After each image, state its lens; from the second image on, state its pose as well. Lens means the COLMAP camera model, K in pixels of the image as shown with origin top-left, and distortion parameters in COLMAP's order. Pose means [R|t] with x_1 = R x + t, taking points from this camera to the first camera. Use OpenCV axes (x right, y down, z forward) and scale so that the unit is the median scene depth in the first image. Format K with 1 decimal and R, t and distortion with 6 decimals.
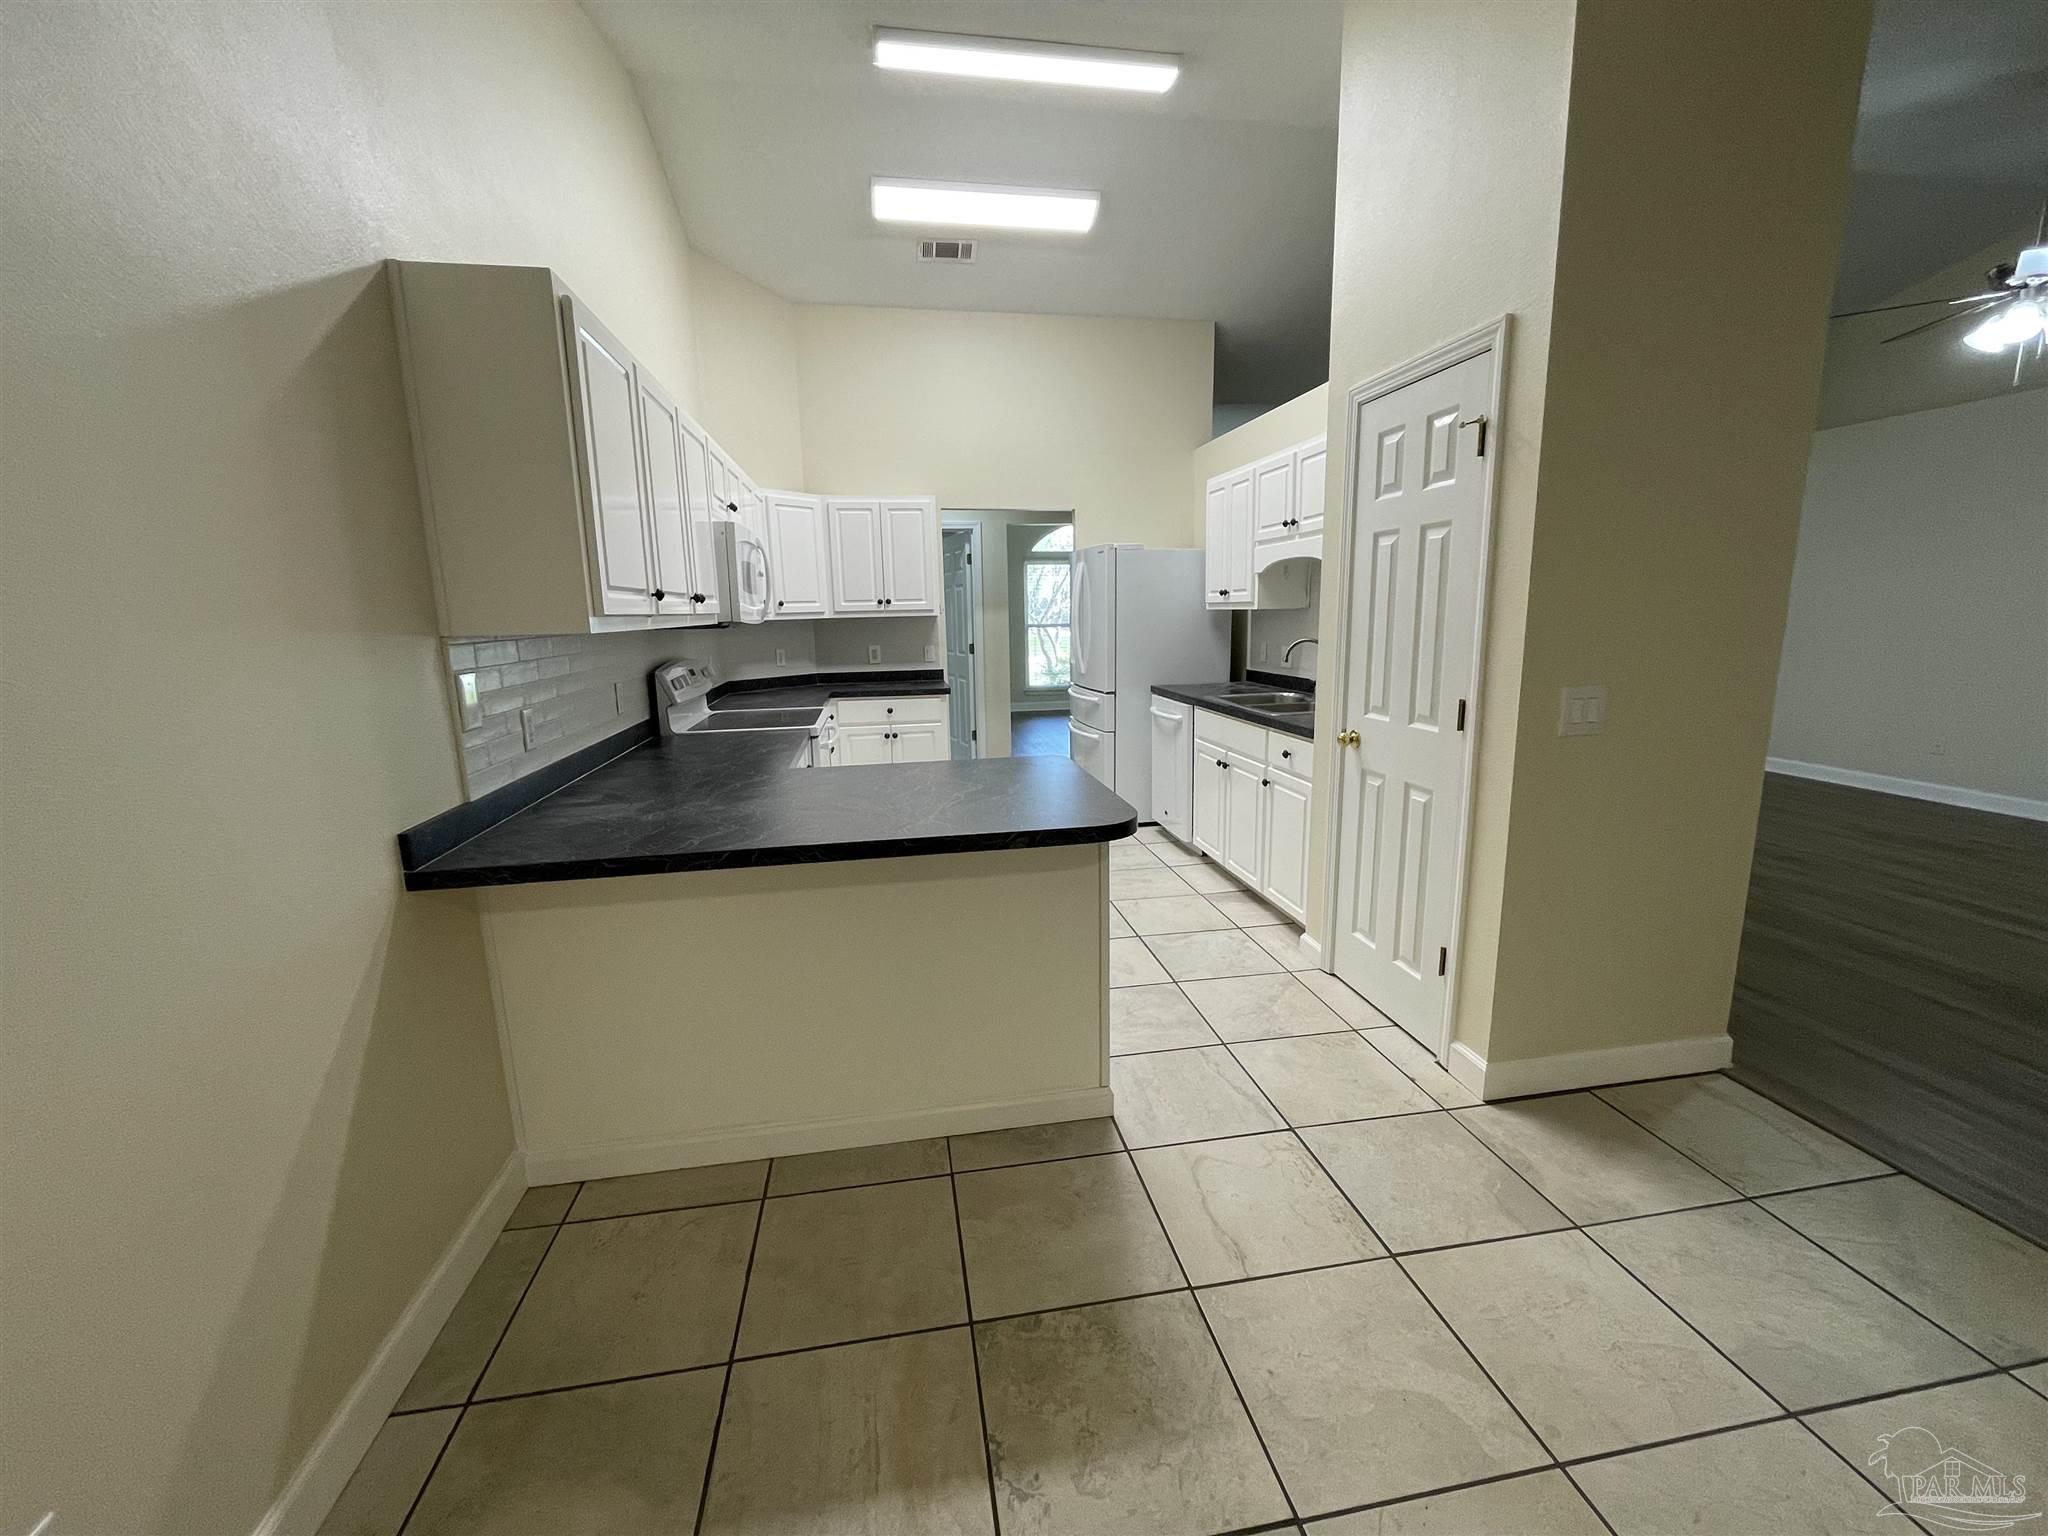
lens RADIAL K [[834.7, 0, 1029.5], [0, 834.7, 764.1], [0, 0, 1]] dist [-0.004609, -0.000480]
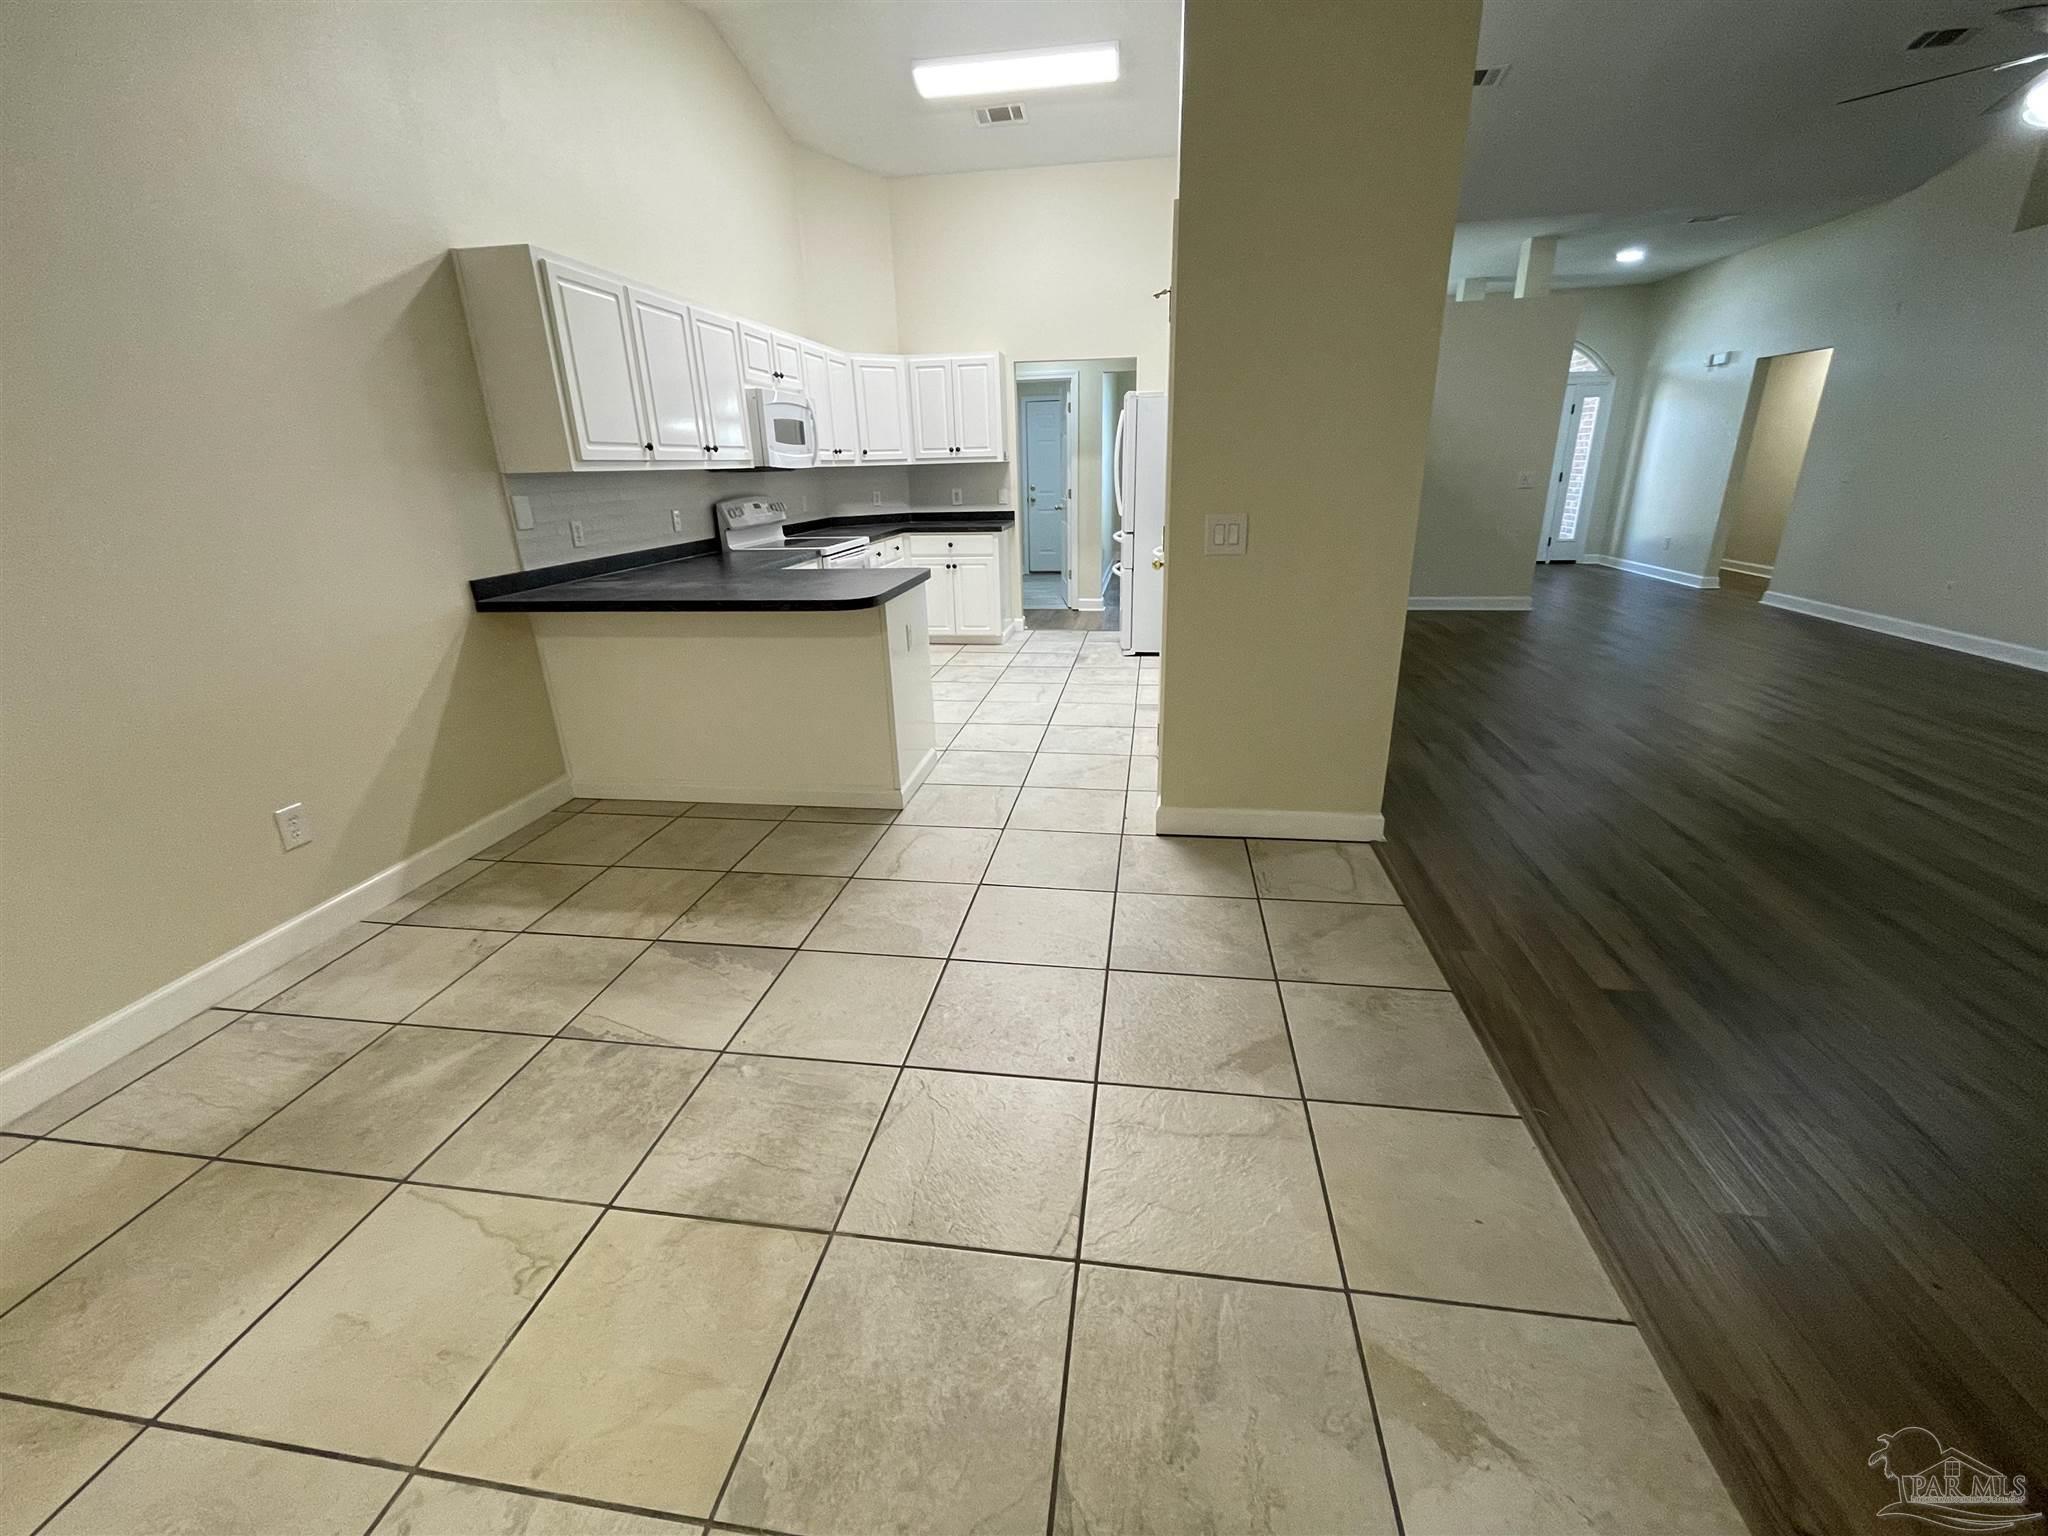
lens RADIAL K [[834.7, 0, 1029.5], [0, 834.7, 764.1], [0, 0, 1]] dist [-0.004609, -0.000480]
pose [[0.949178, 0.102395, -0.297619, 0.609552], [-0.051145, 0.983211, 0.175158, 0.056094], [0.310557, -0.151034, 0.938479, -0.258170]]
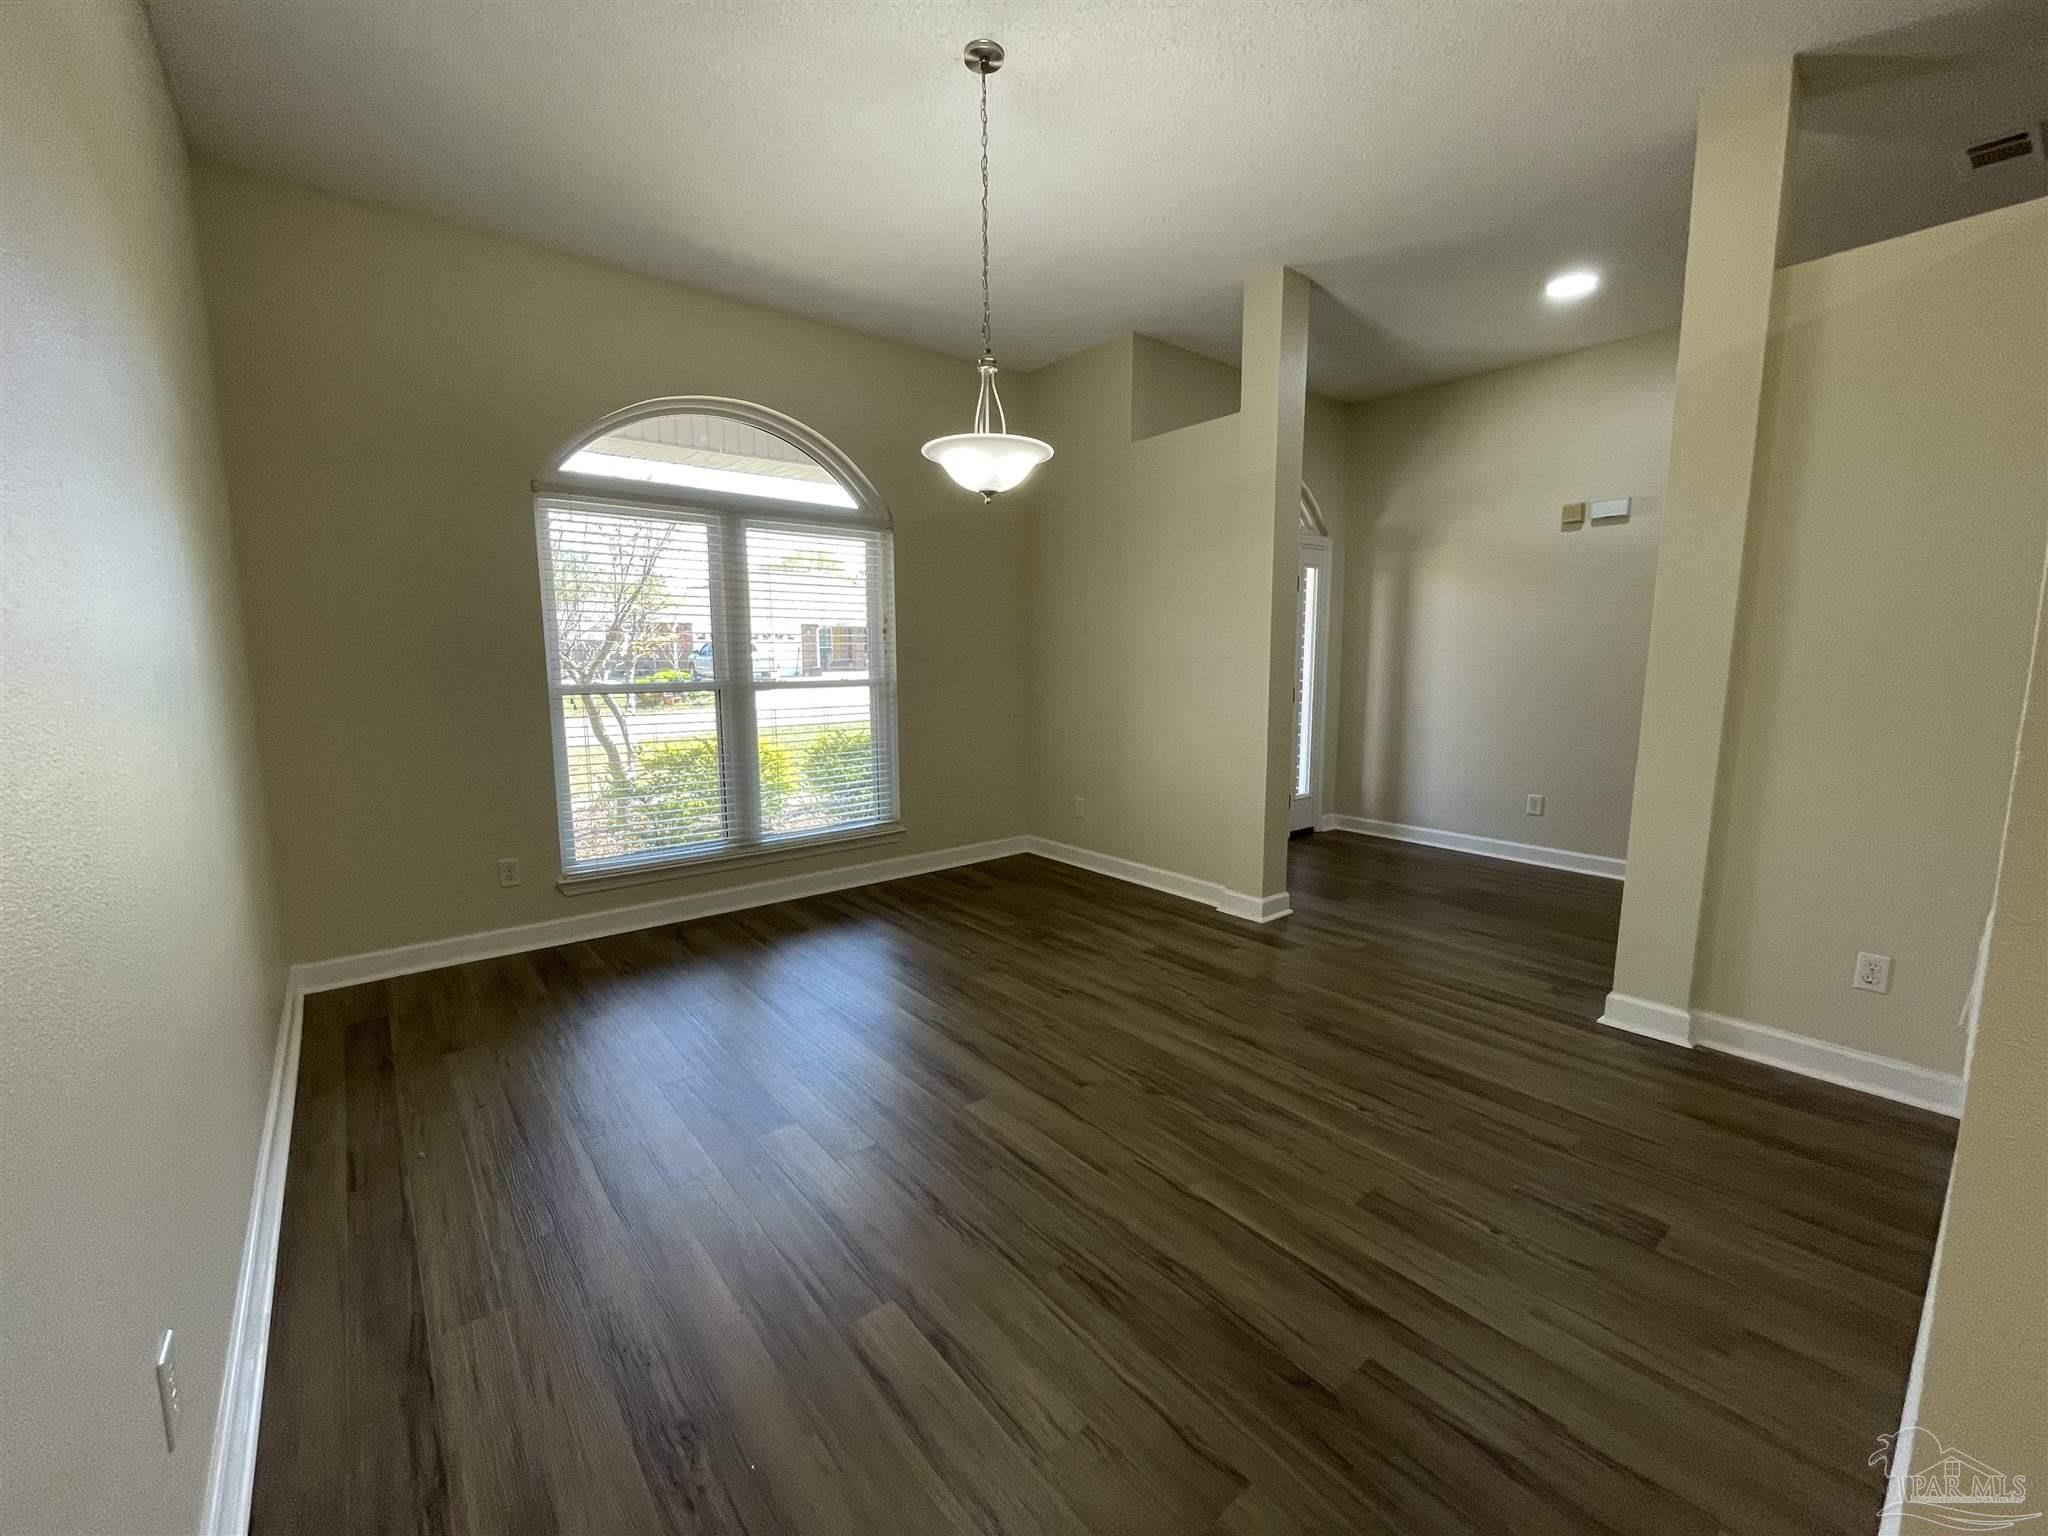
lens RADIAL K [[829.1, 0, 1026.2], [0, 829.1, 755.2], [0, 0, 1]] dist [-0.000334, -0.000117]
pose [[0.872643, -0.057522, 0.484959, -0.003307], [0.078564, 0.996640, -0.023156, -0.524429], [-0.481998, 0.058308, 0.874230, 2.636109]]
